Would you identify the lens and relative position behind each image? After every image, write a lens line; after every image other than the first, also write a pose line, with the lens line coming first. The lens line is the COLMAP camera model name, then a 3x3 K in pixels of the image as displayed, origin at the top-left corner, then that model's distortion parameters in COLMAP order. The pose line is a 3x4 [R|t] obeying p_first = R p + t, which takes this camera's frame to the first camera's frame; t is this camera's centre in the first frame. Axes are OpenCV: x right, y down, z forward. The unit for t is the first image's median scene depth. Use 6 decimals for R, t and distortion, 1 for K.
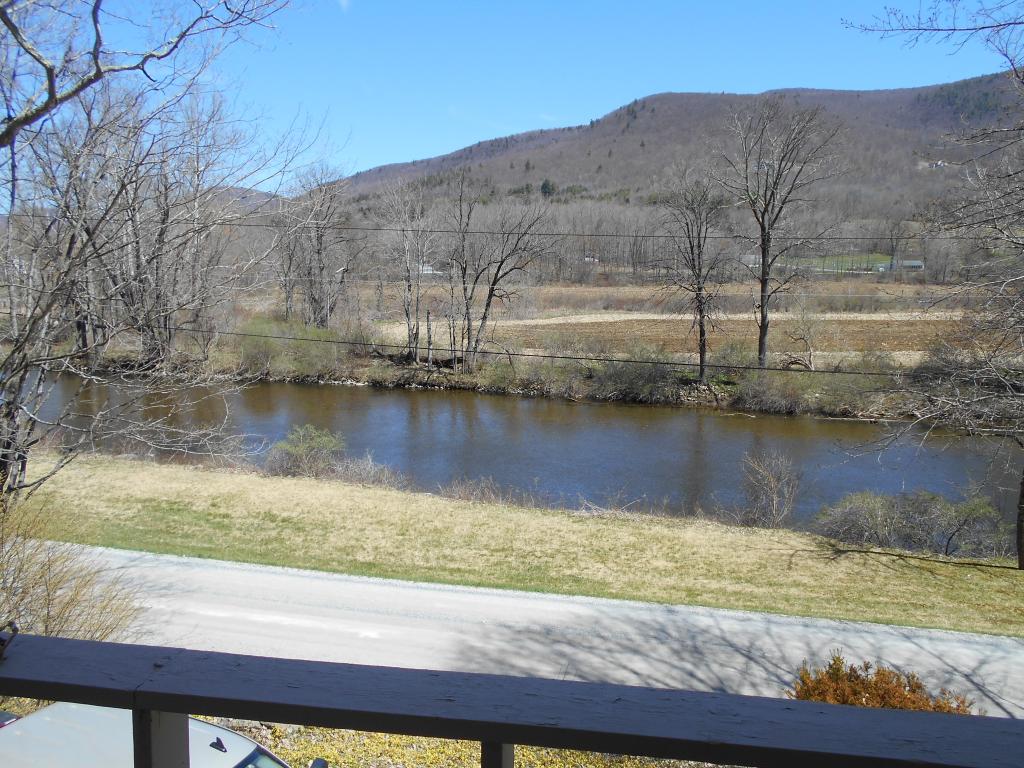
lens RADIAL K [[822.8, 0, 512.4], [0, 822.8, 375.2], [0, 0, 1]] dist [-0.016002, 0.015375]
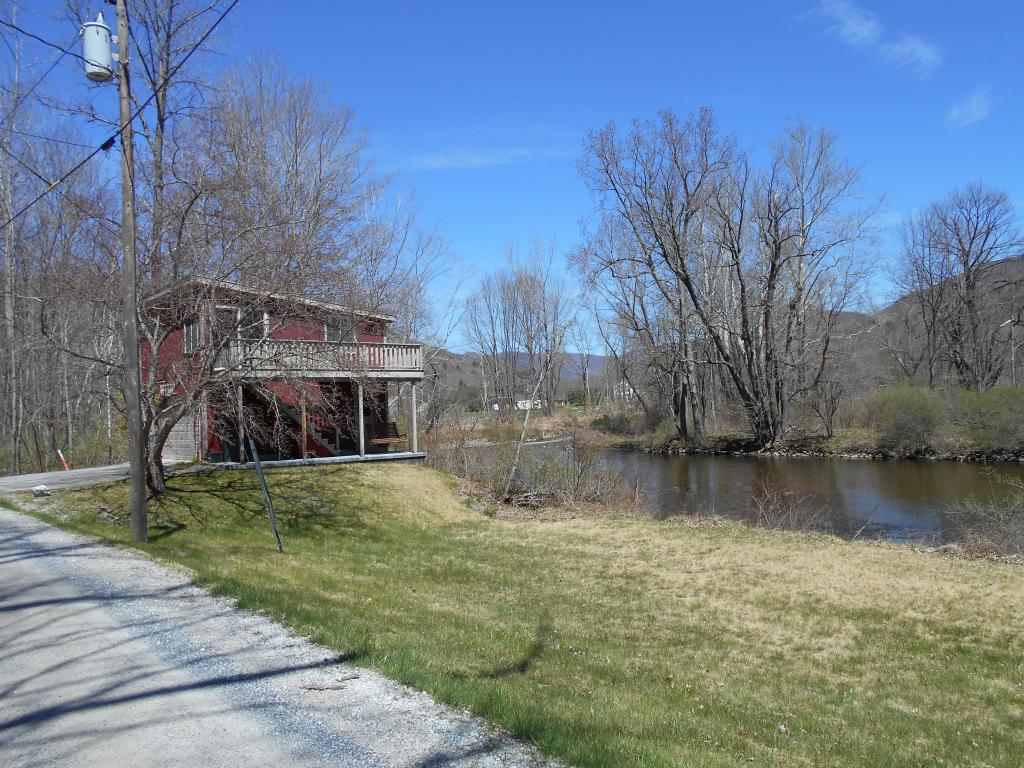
lens RADIAL K [[822.8, 0, 507.1], [0, 822.8, 382.1], [0, 0, 1]] dist [-0.016002, 0.015375]
pose [[0.774503, -0.061241, -0.629599, -0.294222], [-0.027431, 0.991115, -0.130150, 0.090094], [0.631975, 0.118072, 0.765942, 0.536412]]
